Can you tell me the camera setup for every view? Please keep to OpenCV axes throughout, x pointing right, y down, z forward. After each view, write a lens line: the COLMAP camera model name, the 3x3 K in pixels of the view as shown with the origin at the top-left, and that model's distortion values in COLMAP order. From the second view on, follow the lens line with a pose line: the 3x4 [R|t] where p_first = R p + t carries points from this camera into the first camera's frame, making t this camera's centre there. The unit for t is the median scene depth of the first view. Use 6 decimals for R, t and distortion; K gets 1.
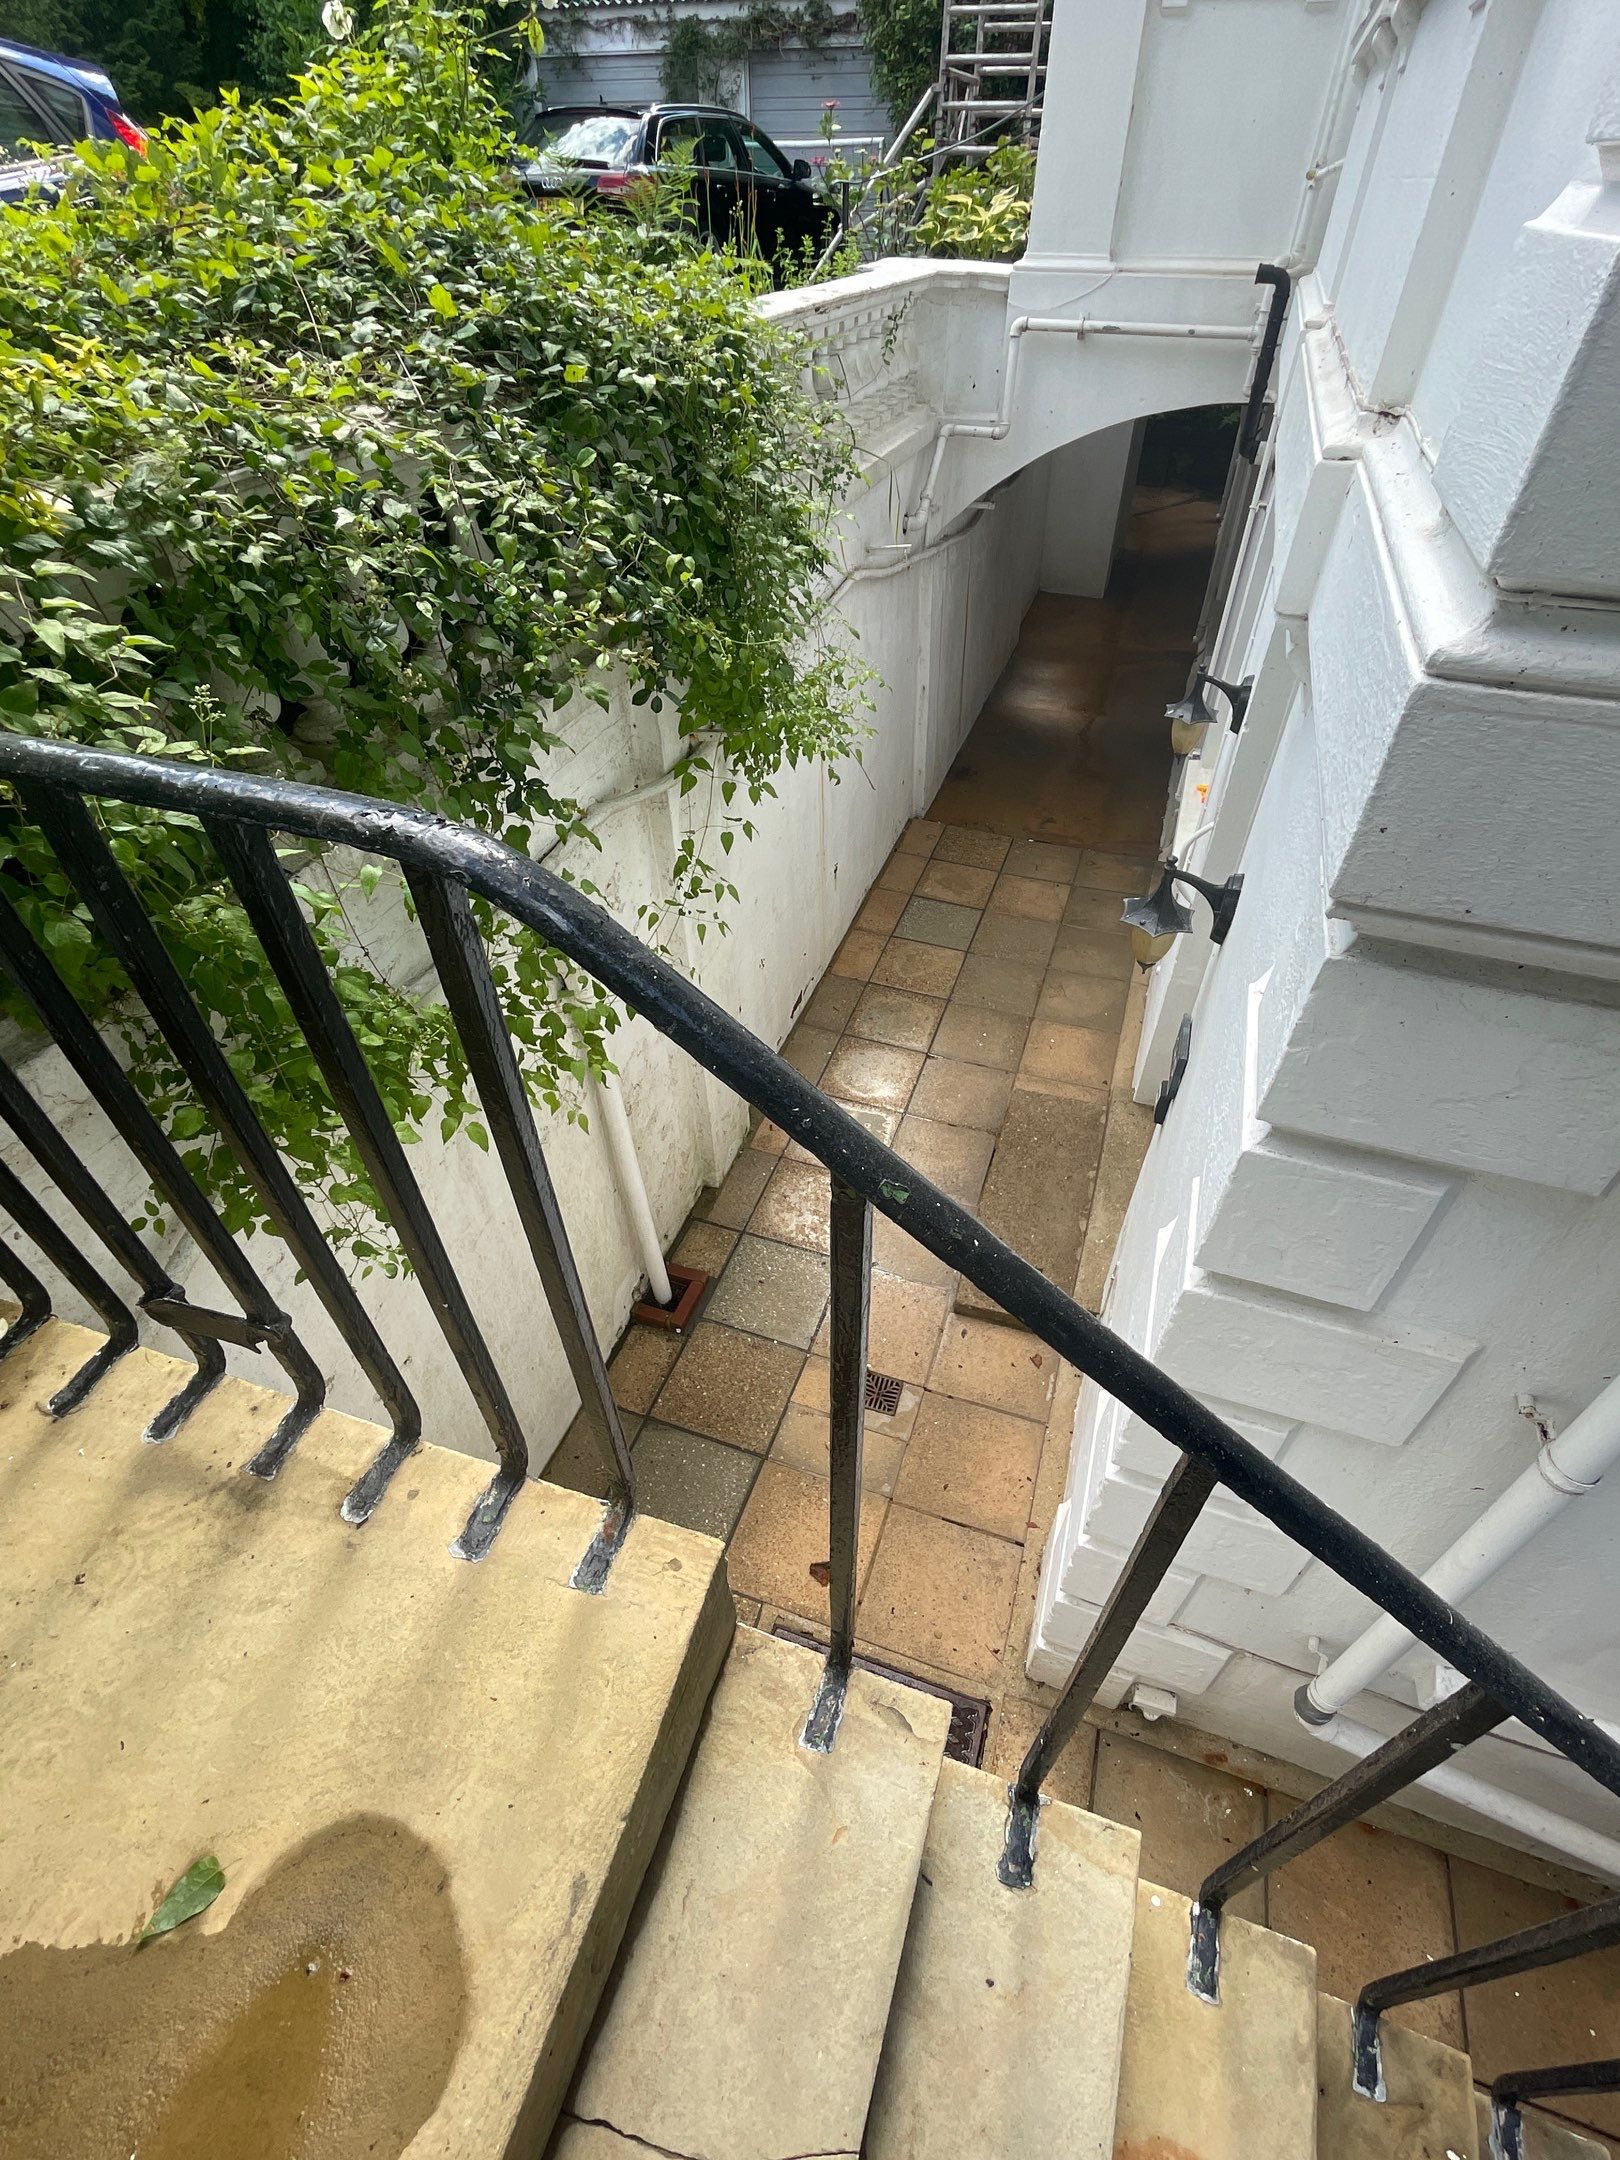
lens RADIAL K [[991.1, 0, 810.0], [0, 991.1, 1080.0], [0, 0, 1]] dist [-0.002562, -0.000428]
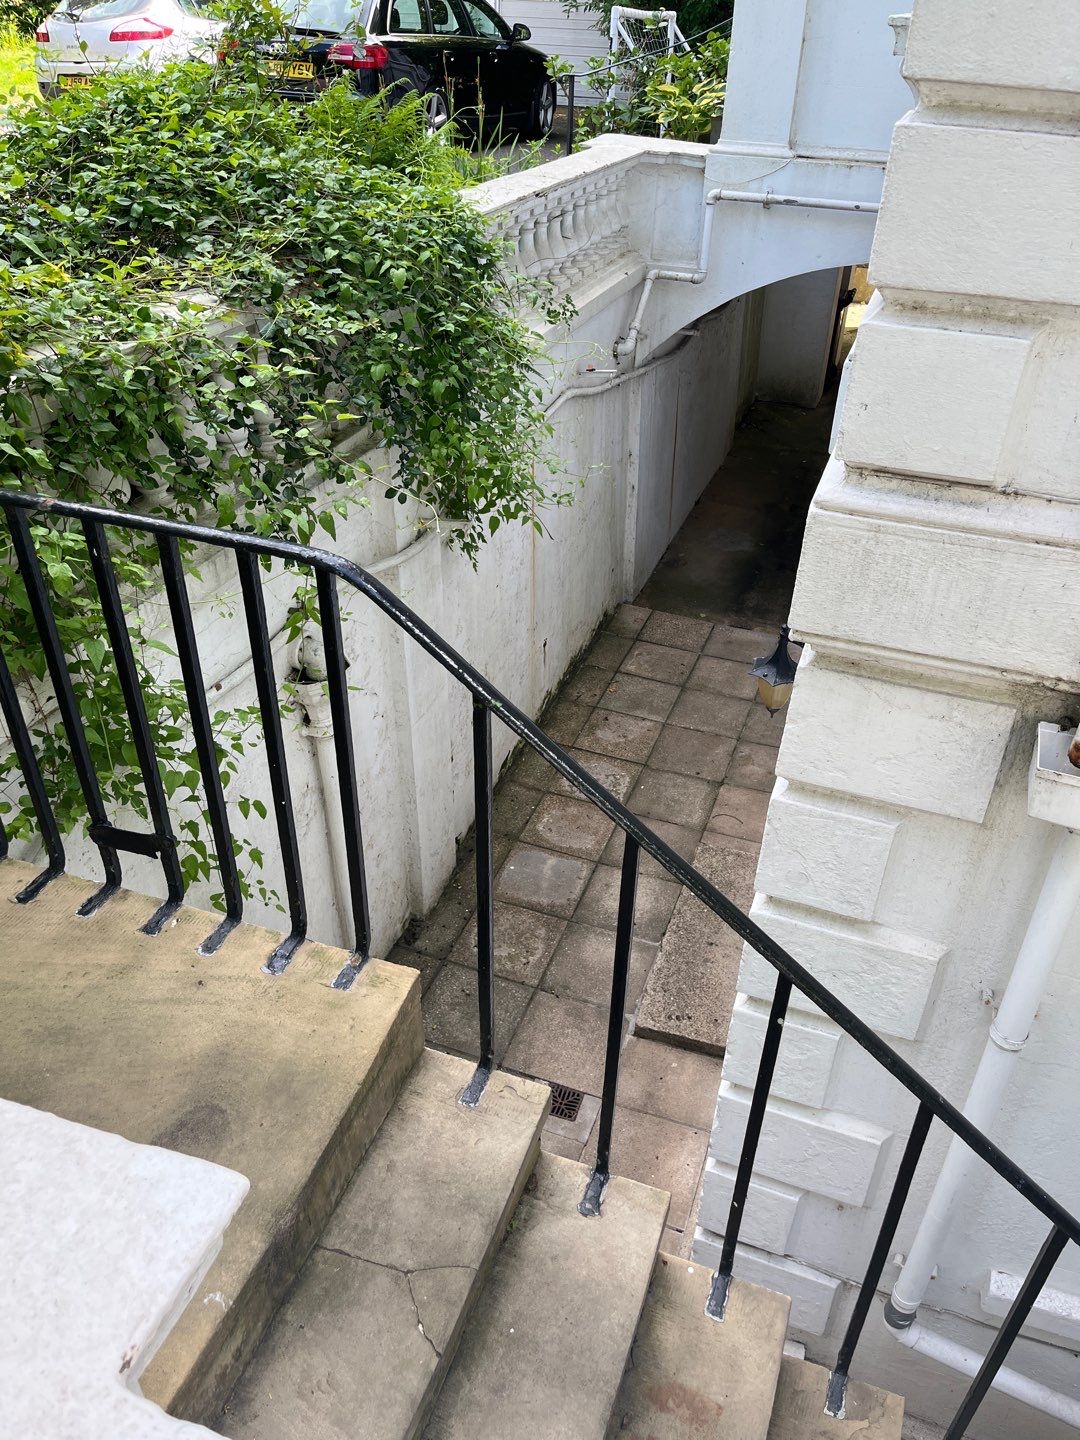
lens RADIAL K [[1087.9, 0, 540.0], [0, 1087.9, 720.0], [0, 0, 1]] dist [0.094866, -0.144883]
pose [[0.999432, 0.033492, 0.003730, 0.022696], [-0.032494, 0.987120, -0.156645, 0.072982], [-0.008928, 0.156435, 0.987648, -0.217347]]
